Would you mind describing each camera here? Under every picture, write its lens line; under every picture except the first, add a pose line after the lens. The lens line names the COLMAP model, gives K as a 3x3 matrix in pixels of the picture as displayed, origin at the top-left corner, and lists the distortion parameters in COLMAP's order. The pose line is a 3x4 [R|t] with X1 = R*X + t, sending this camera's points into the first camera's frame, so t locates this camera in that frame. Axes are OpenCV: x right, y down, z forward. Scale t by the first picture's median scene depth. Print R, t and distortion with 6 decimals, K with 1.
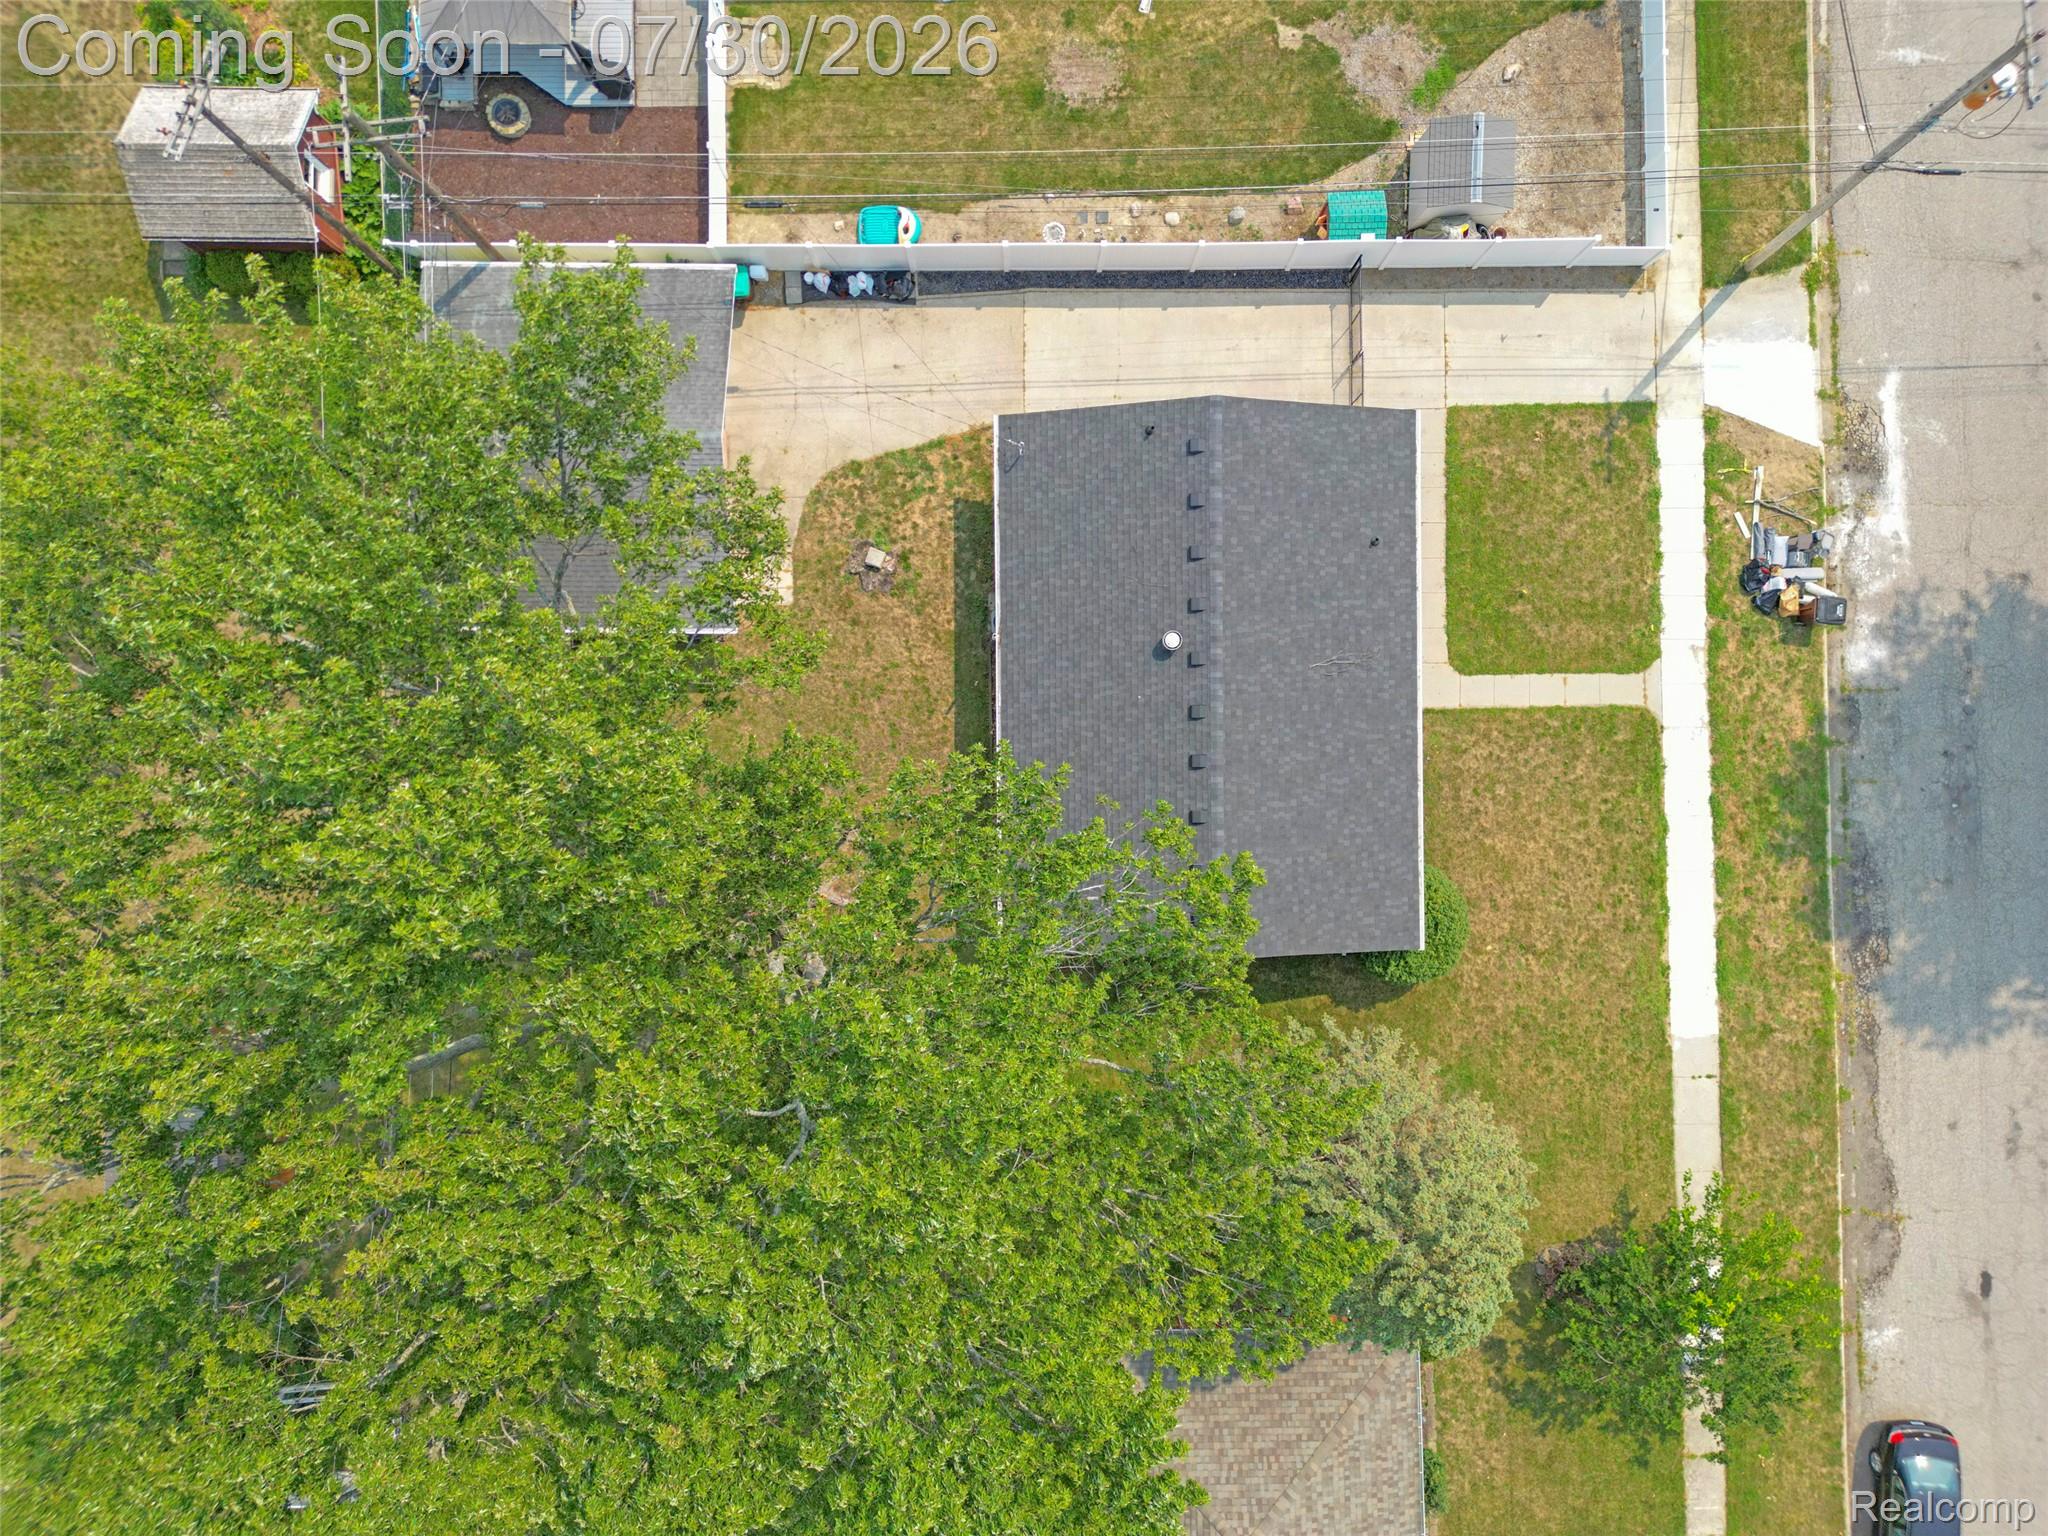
lens RADIAL K [[1474.8, 0, 1021.1], [0, 1474.8, 737.7], [0, 0, 1]] dist [0.061858, -0.084678]
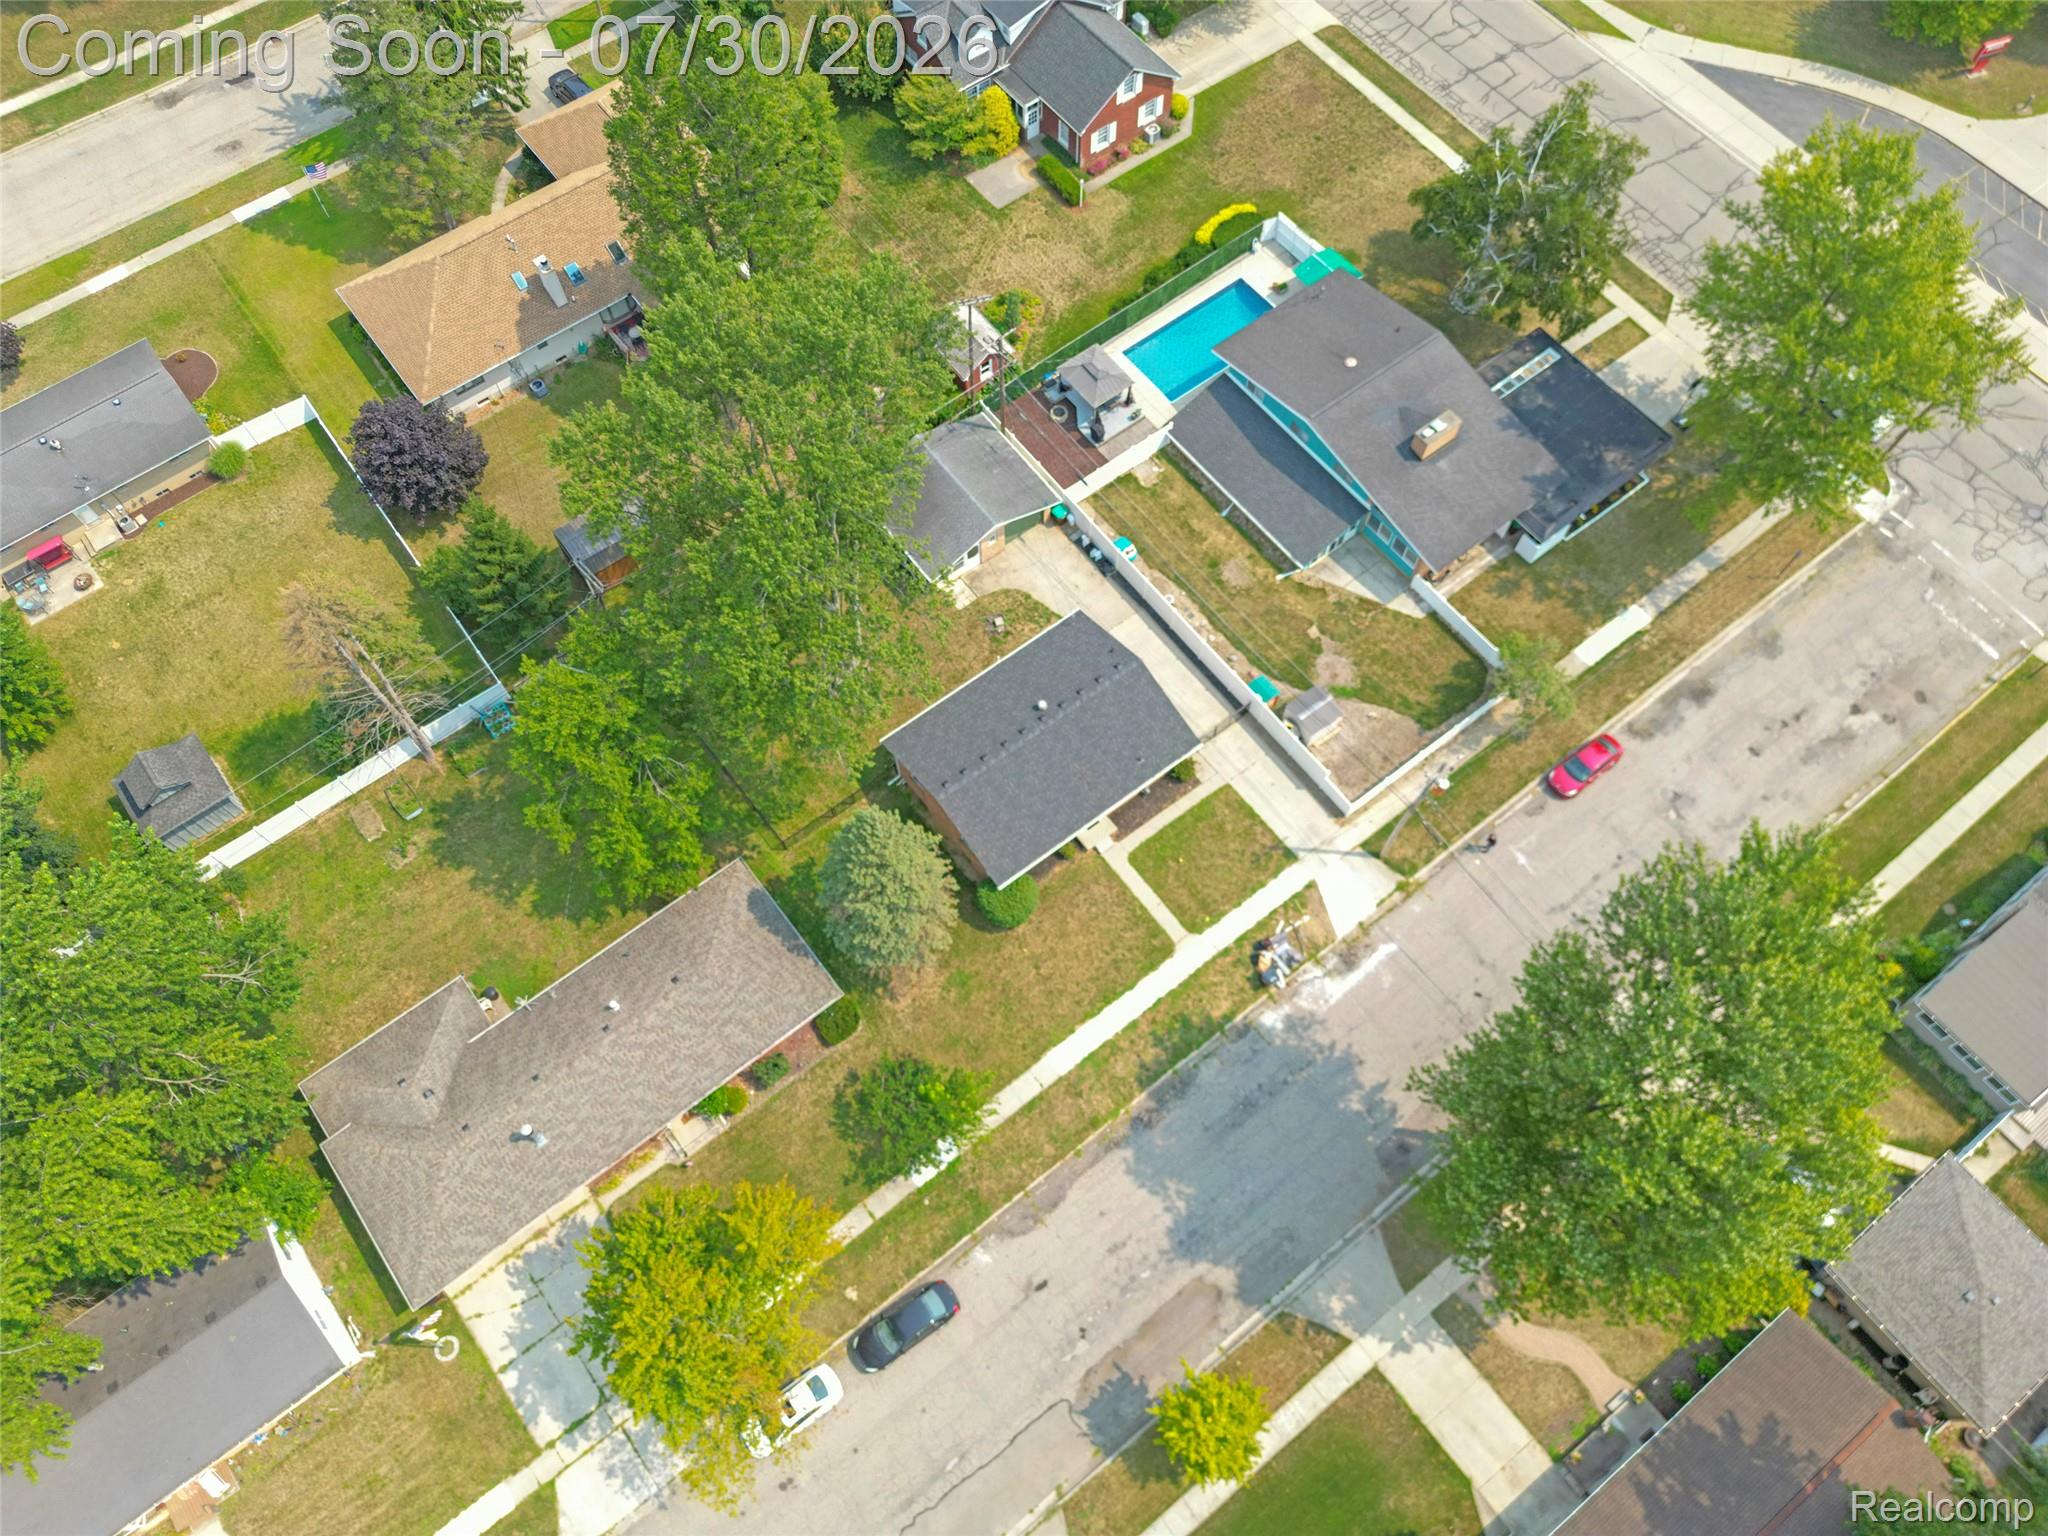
lens RADIAL K [[1474.8, 0, 1021.1], [0, 1474.8, 737.7], [0, 0, 1]] dist [0.061858, -0.084678]
pose [[0.598408, 0.715390, -0.360729, 0.799117], [-0.800921, 0.545847, -0.246123, 0.462707], [0.020829, 0.436197, 0.899610, -0.835150]]
